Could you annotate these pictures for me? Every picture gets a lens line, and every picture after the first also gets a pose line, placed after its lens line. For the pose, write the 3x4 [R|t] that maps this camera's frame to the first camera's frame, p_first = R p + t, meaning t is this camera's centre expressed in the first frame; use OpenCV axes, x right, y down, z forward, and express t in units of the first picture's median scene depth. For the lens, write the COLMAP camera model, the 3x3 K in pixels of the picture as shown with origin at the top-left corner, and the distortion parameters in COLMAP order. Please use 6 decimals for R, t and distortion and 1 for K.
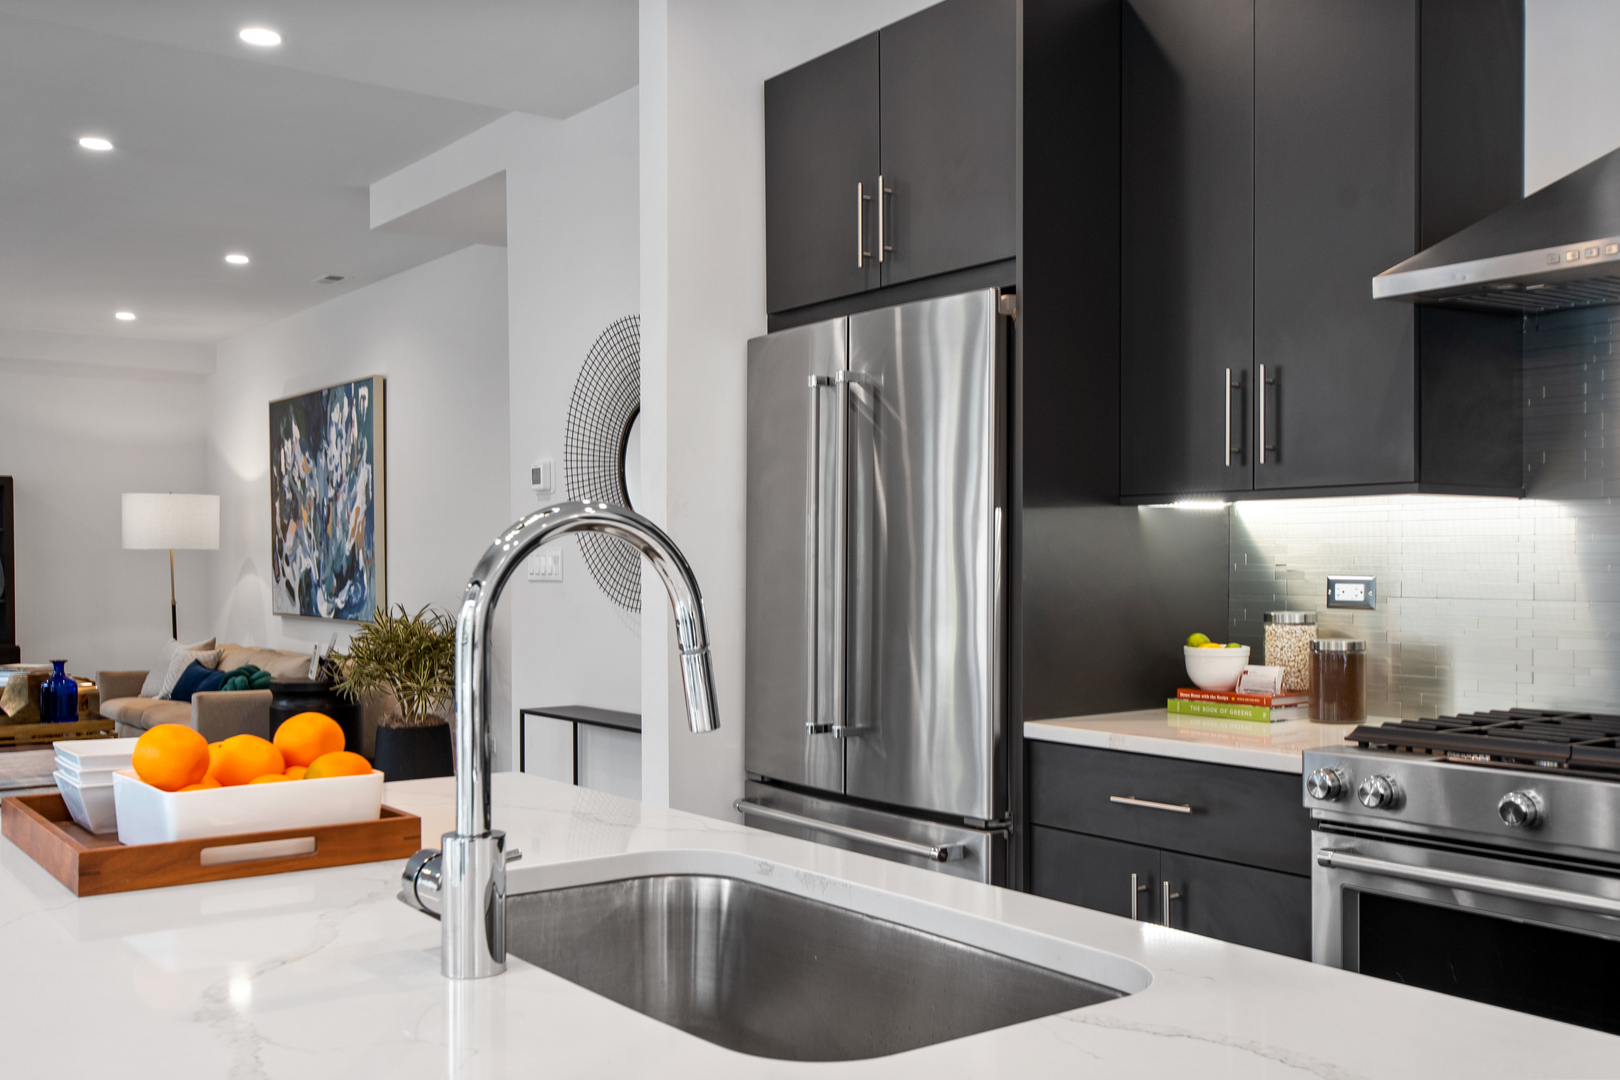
lens RADIAL K [[1533.8, 0, 810.8], [0, 1533.8, 564.7], [0, 0, 1]] dist [0.022912, 0.001442]
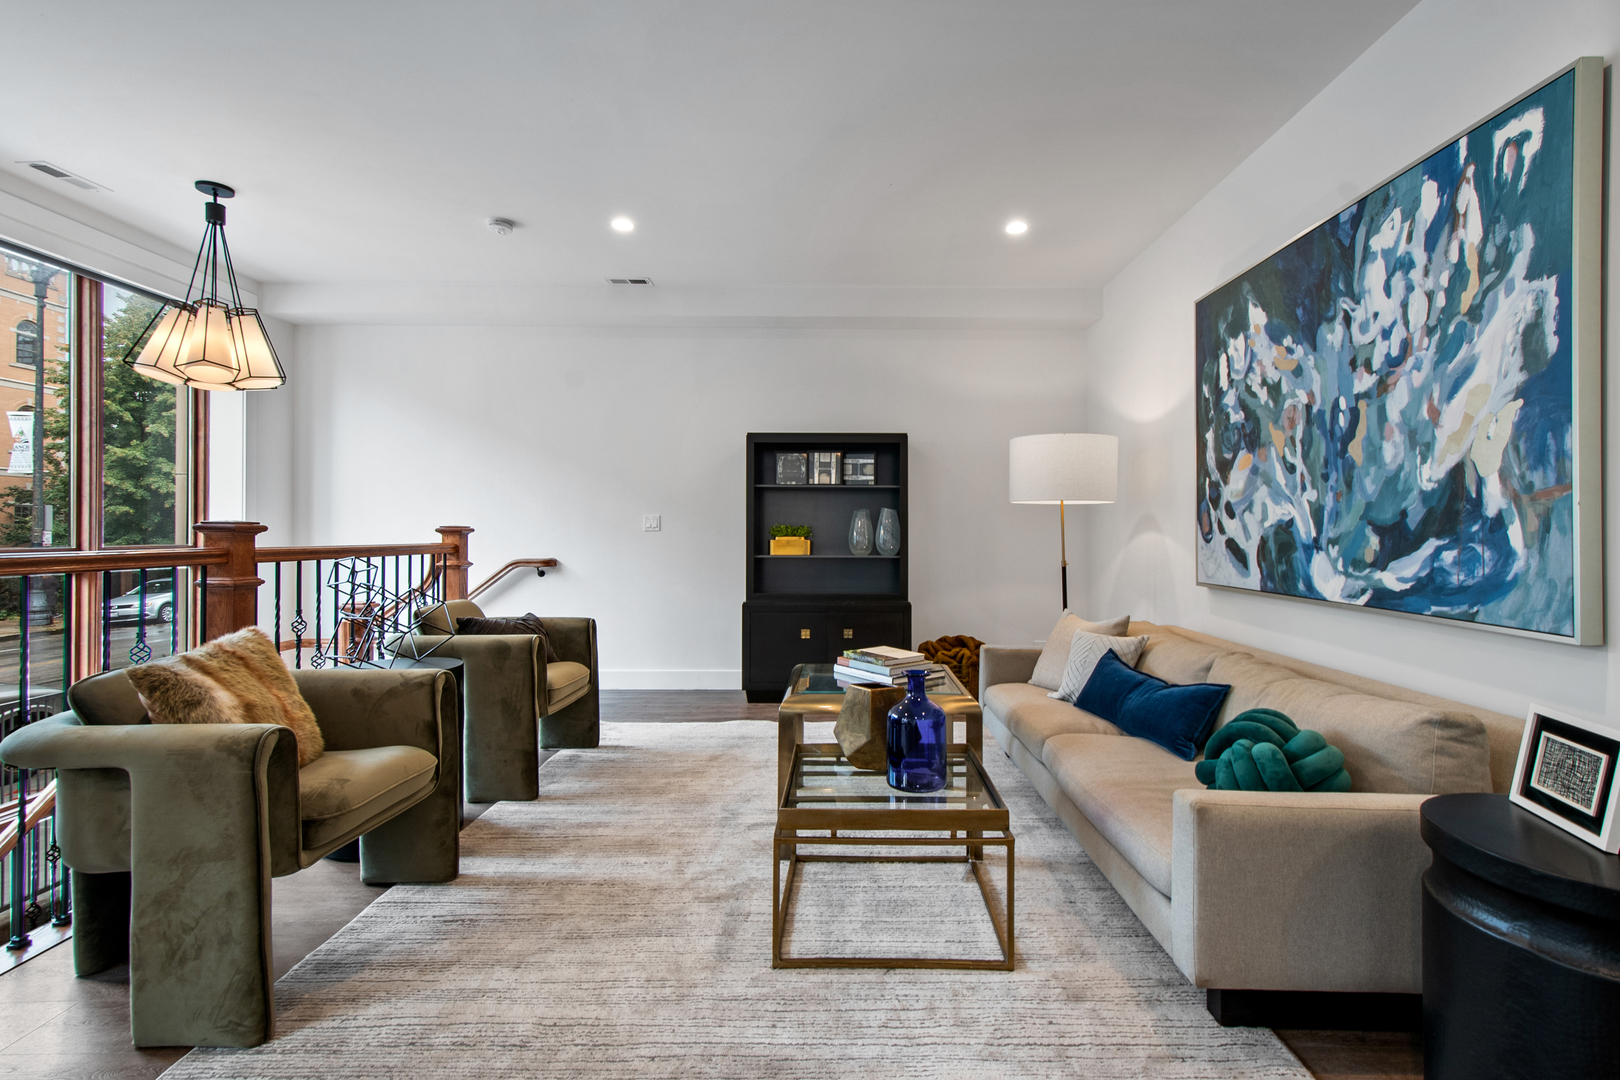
lens RADIAL K [[733.5, 0, 836.5], [0, 733.5, 533.6], [0, 0, 1]] dist [0.023350, -0.010045]
pose [[0.804759, 0.006872, -0.593561, -0.320033], [-0.008736, 0.999962, -0.000267, 0.010514], [0.593537, 0.005400, 0.804789, 0.697181]]
